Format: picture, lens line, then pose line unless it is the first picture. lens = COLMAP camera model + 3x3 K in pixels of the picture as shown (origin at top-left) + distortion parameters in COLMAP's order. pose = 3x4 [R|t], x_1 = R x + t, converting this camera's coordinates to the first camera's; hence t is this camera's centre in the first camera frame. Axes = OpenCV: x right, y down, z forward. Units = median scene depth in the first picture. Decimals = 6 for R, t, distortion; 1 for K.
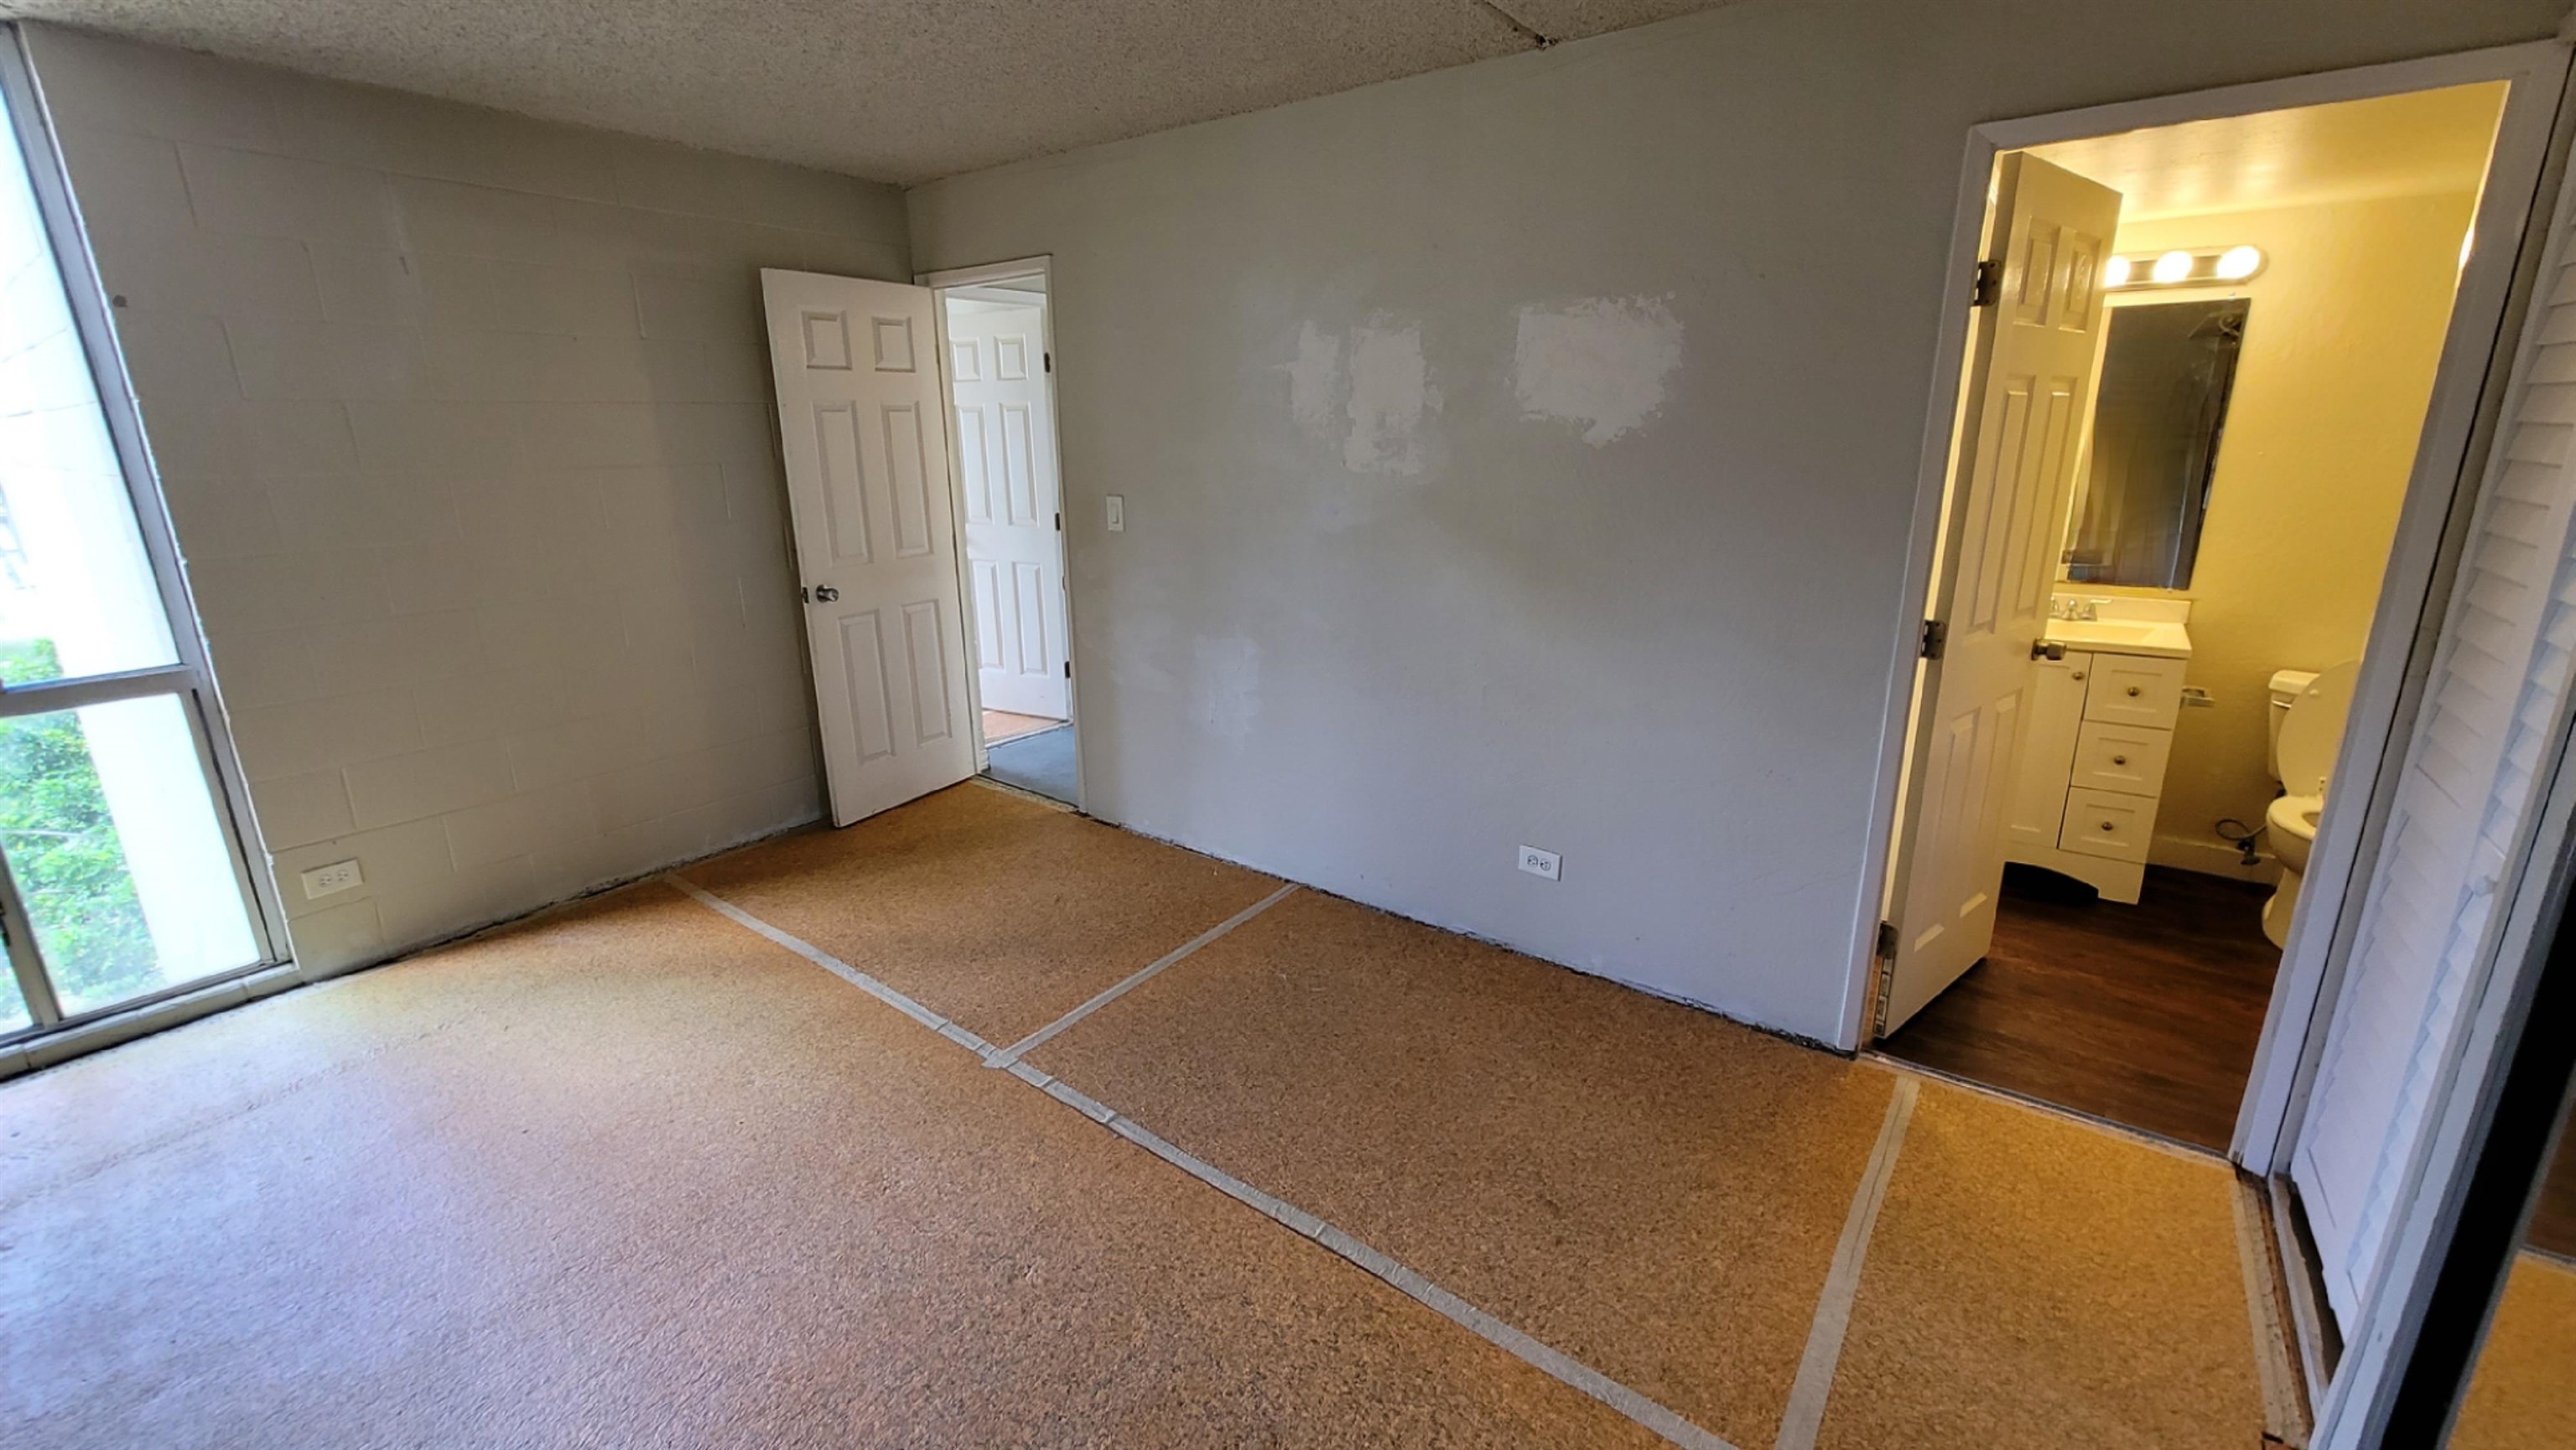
lens RADIAL K [[1061.1, 0, 1288.2], [0, 1061.1, 717.0], [0, 0, 1]] dist [-0.006069, 0.000587]
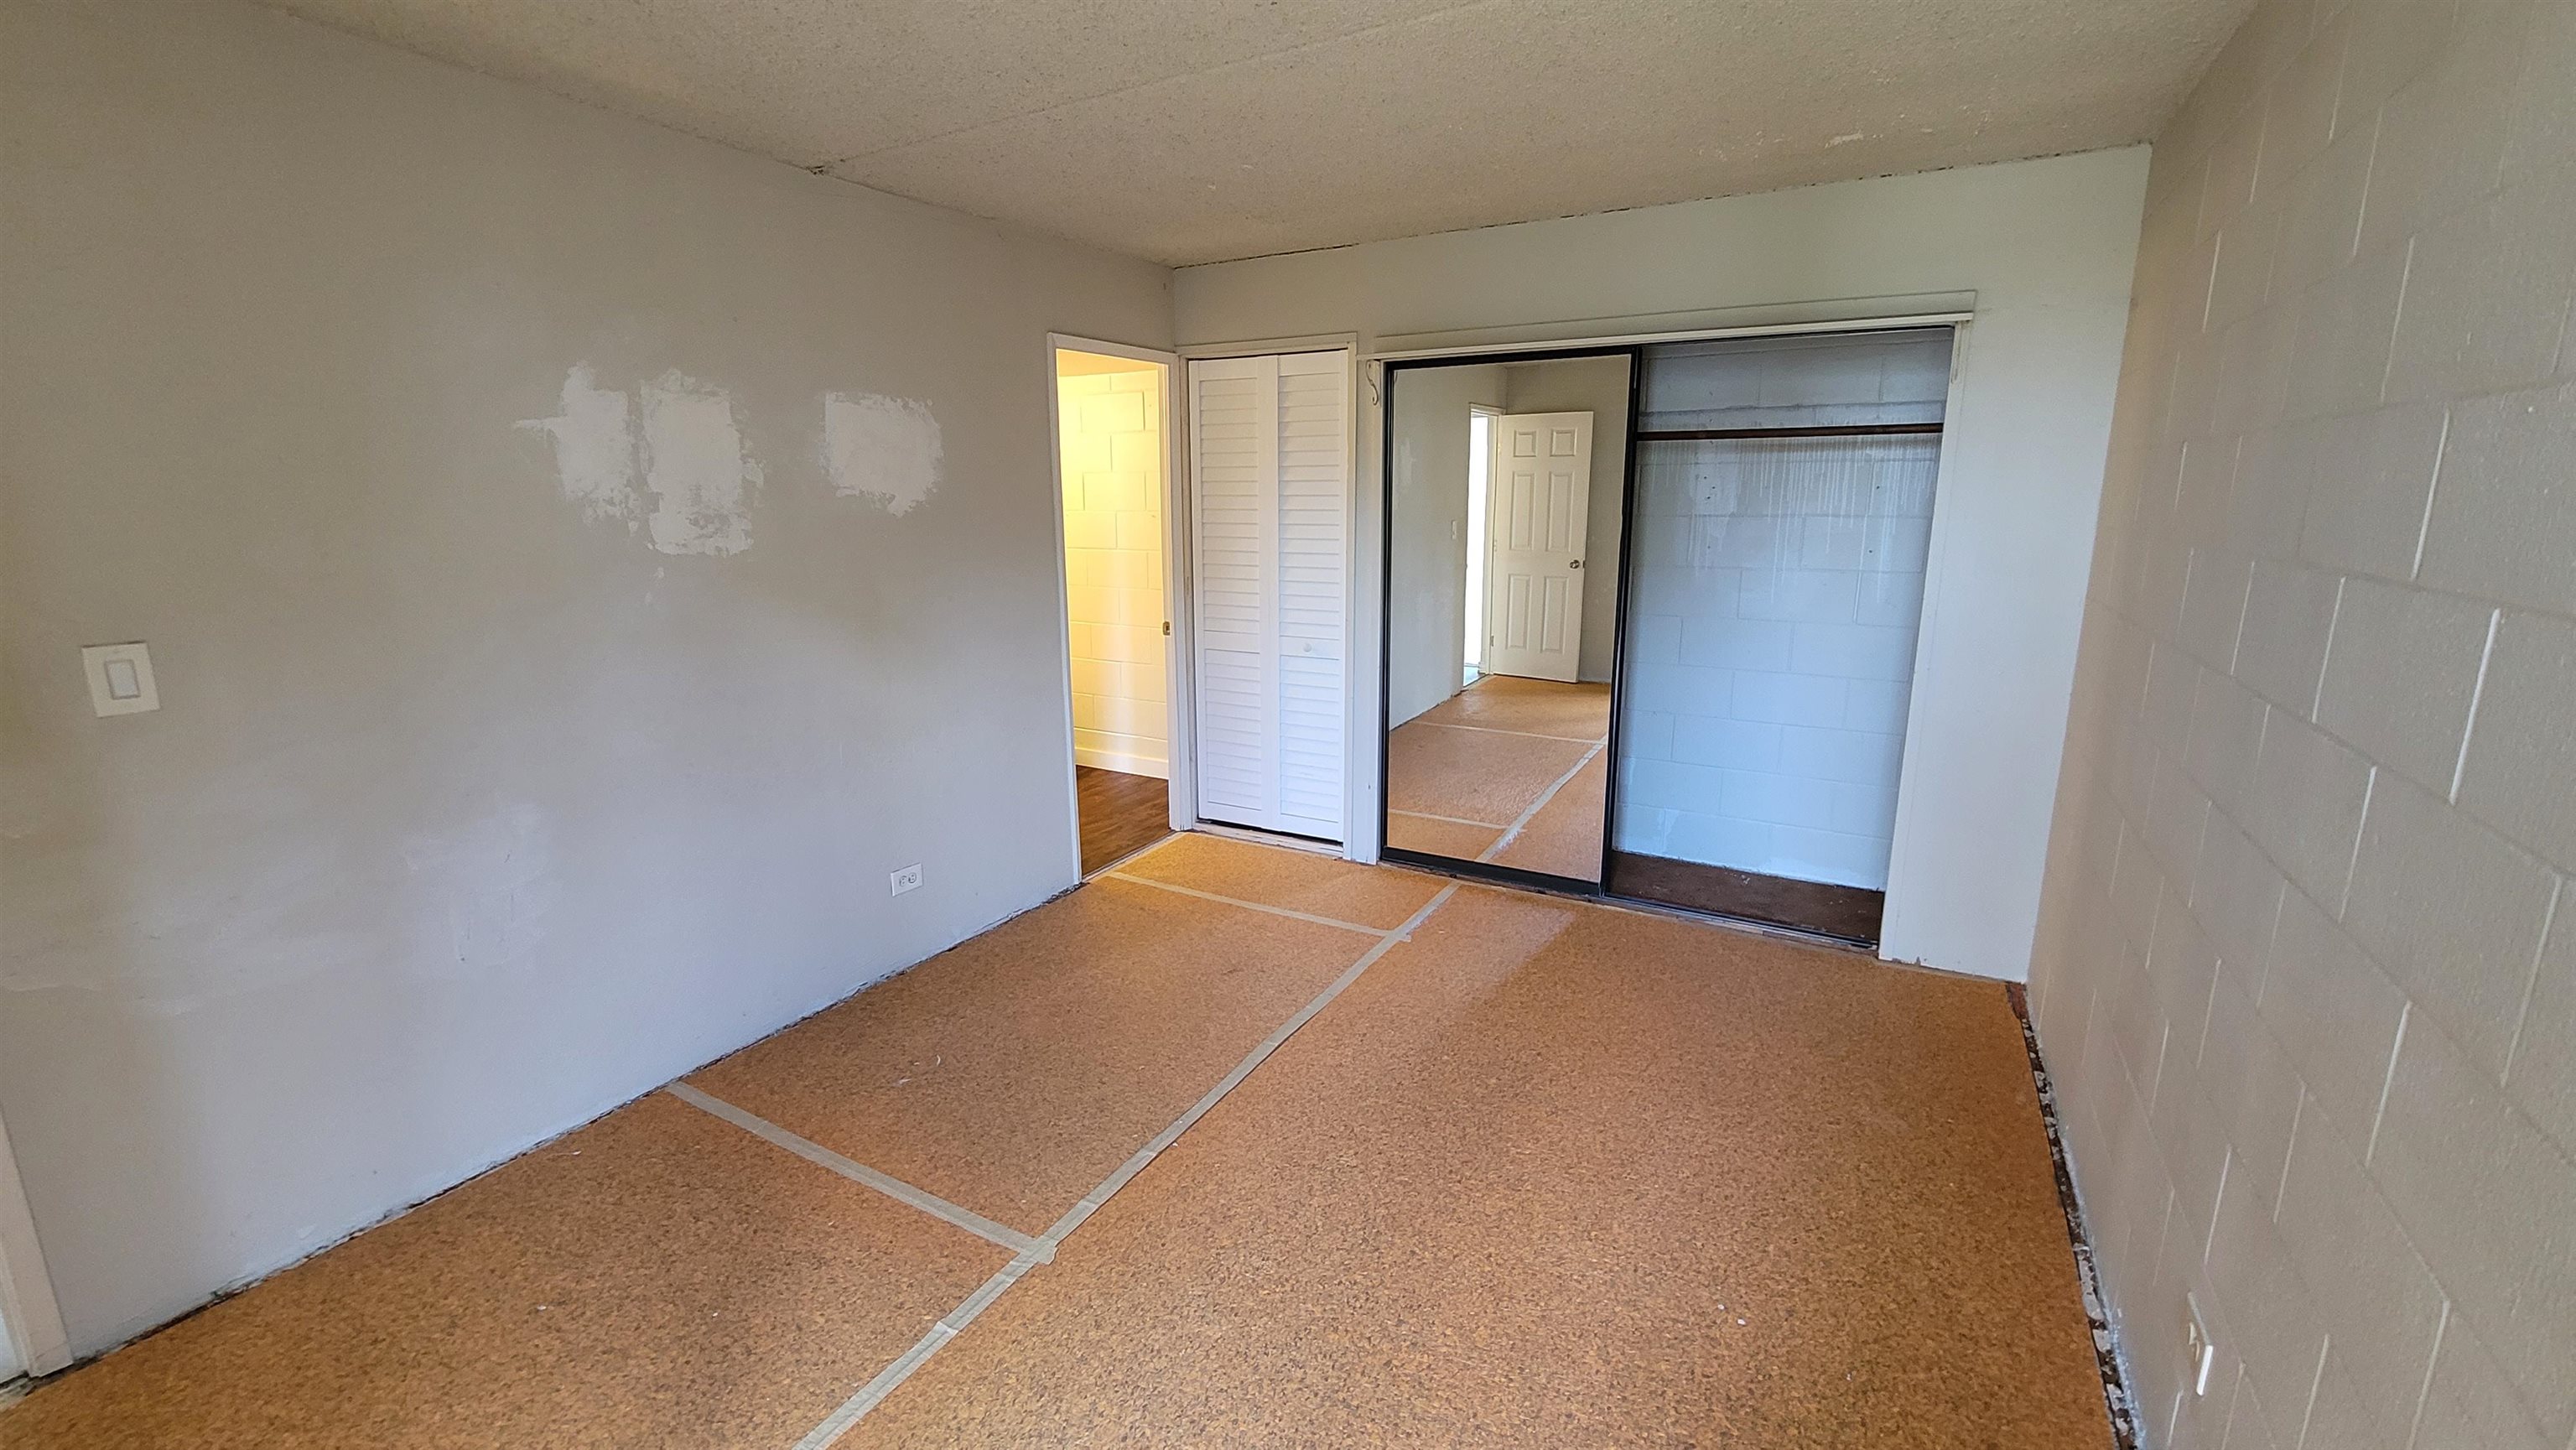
lens RADIAL K [[1061.1, 0, 1249.0], [0, 1061.1, 714.5], [0, 0, 1]] dist [-0.006069, 0.000587]
pose [[-0.113344, -0.192099, 0.974808, -0.868517], [0.276571, 0.936252, 0.216659, -0.170947], [-0.954286, 0.294160, -0.052990, 0.658117]]
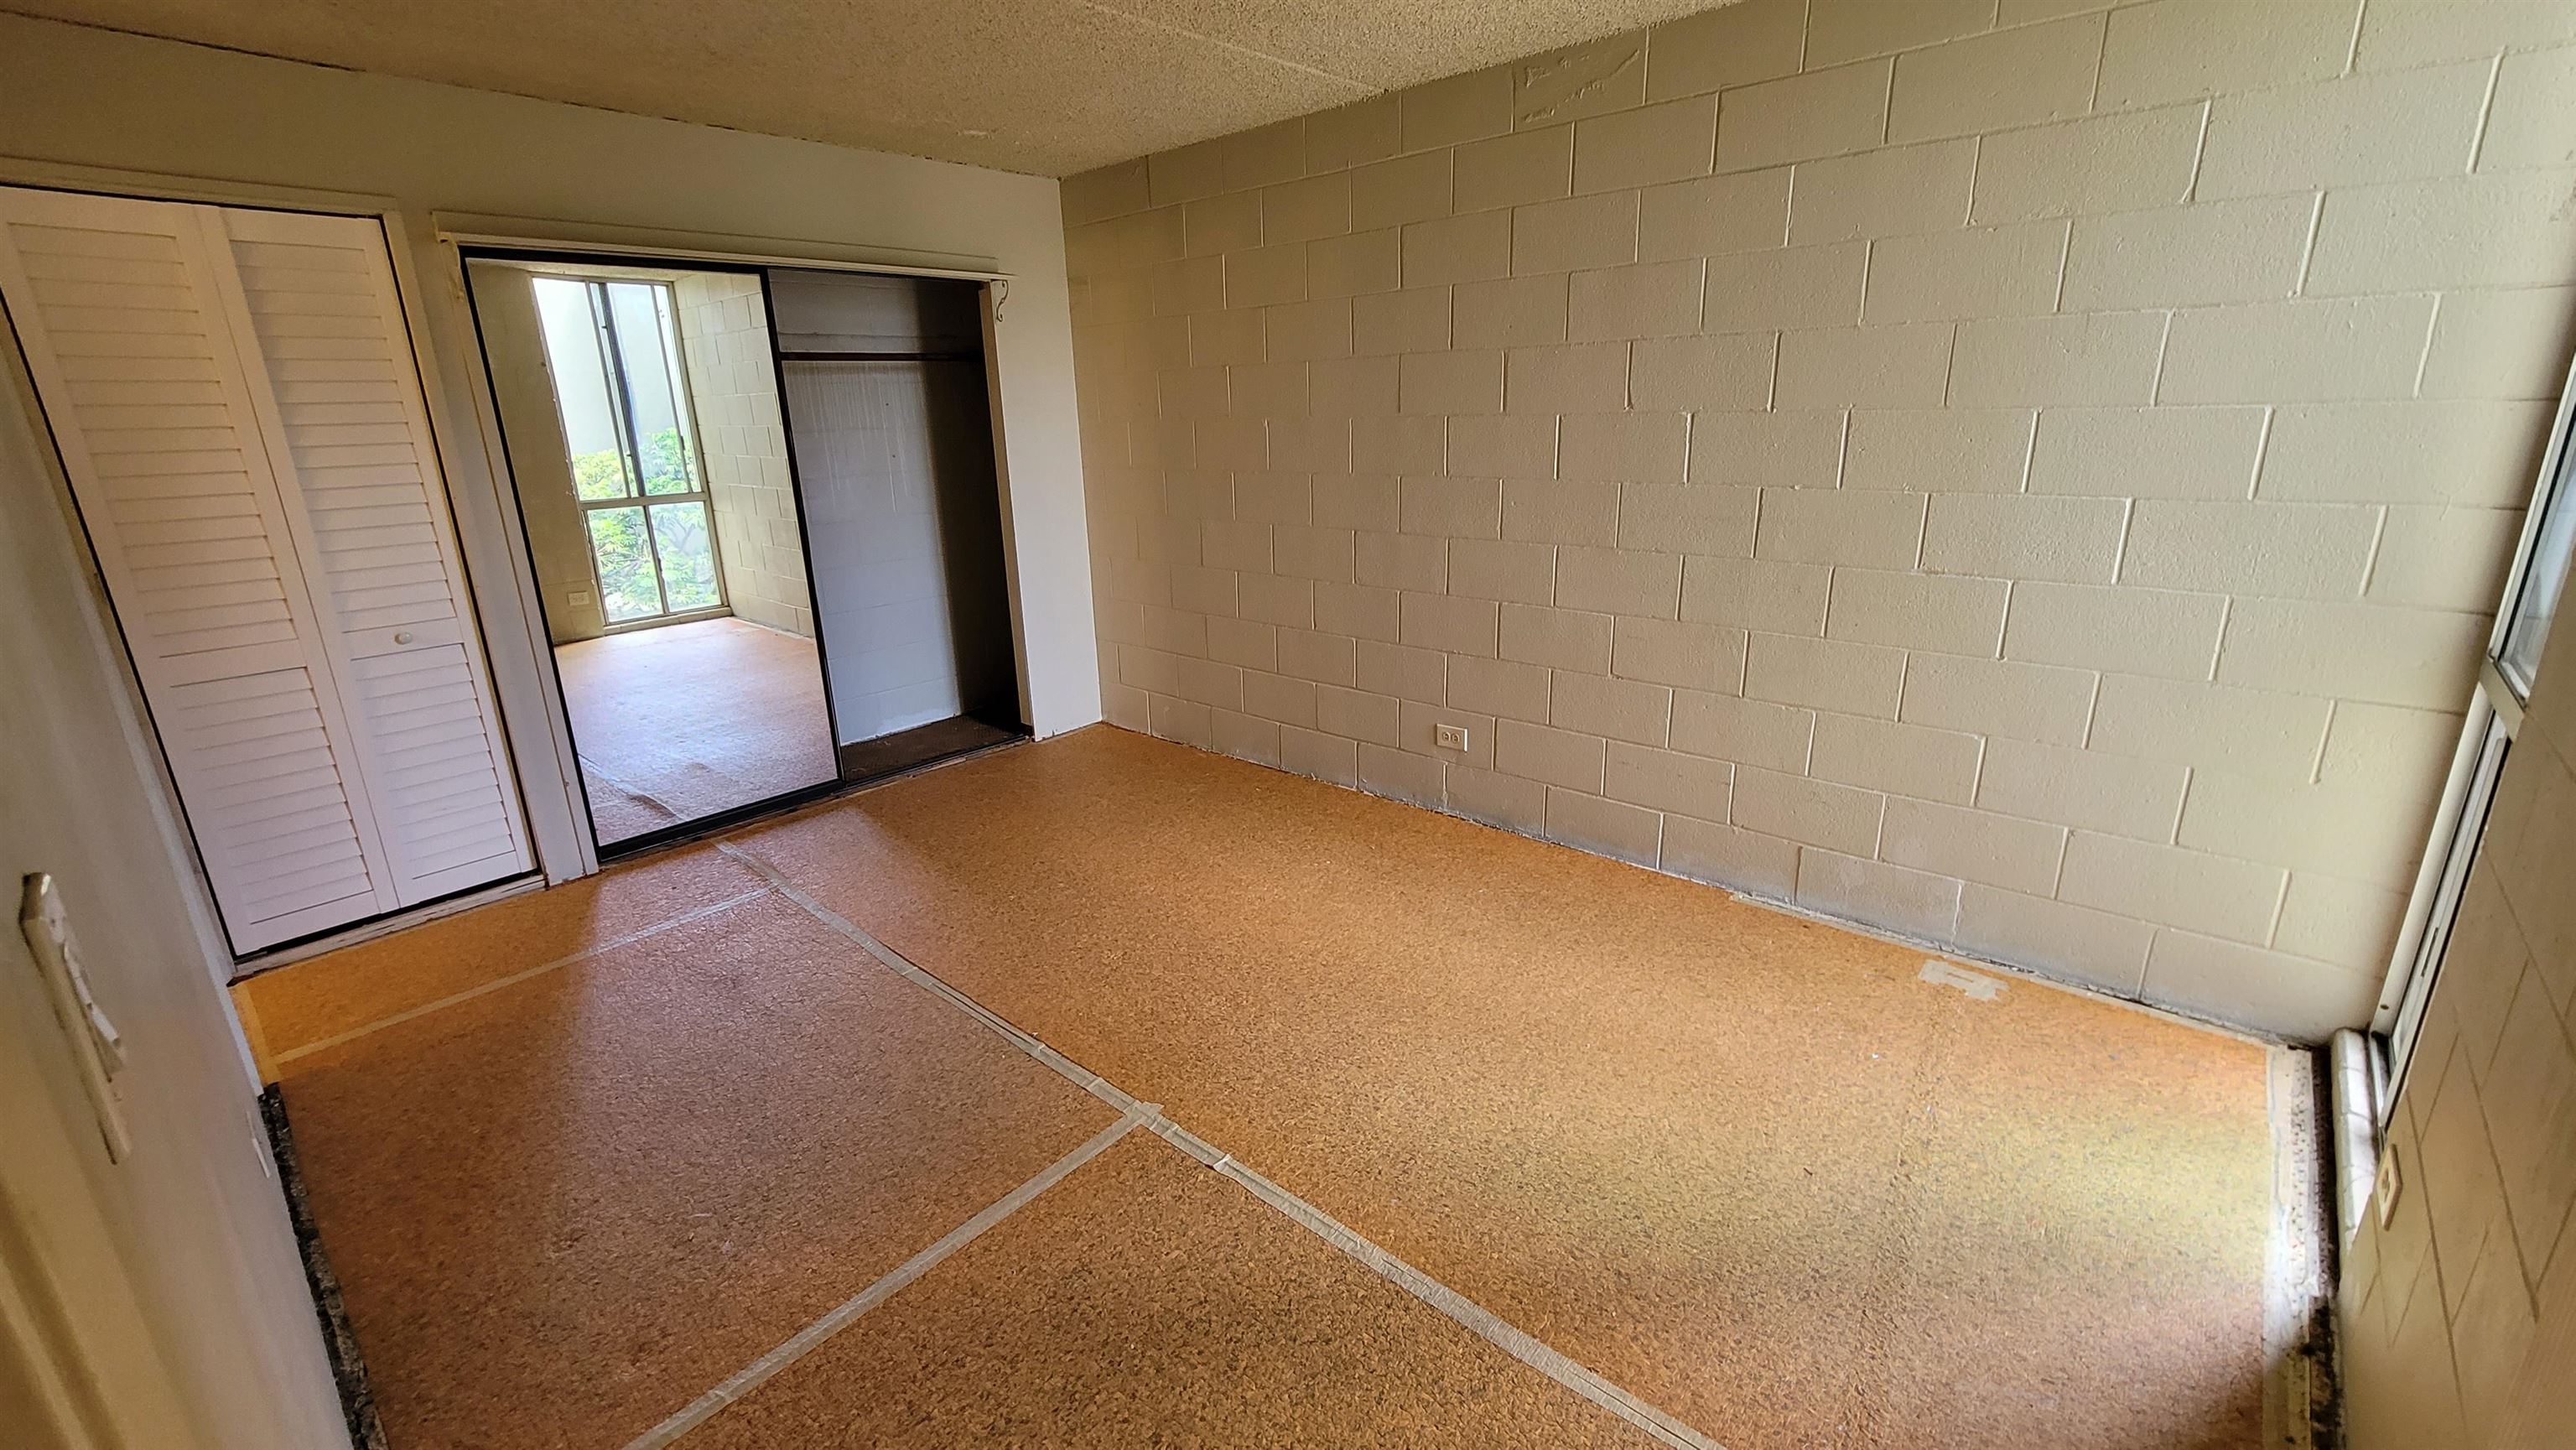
lens RADIAL K [[1061.1, 0, 1291.8], [0, 1061.1, 710.5], [0, 0, 1]] dist [-0.006069, 0.000587]
pose [[-0.995791, 0.021269, 0.089150, -0.410734], [0.065313, 0.847072, 0.527450, -0.349900], [-0.064298, 0.531052, -0.844896, 1.333845]]
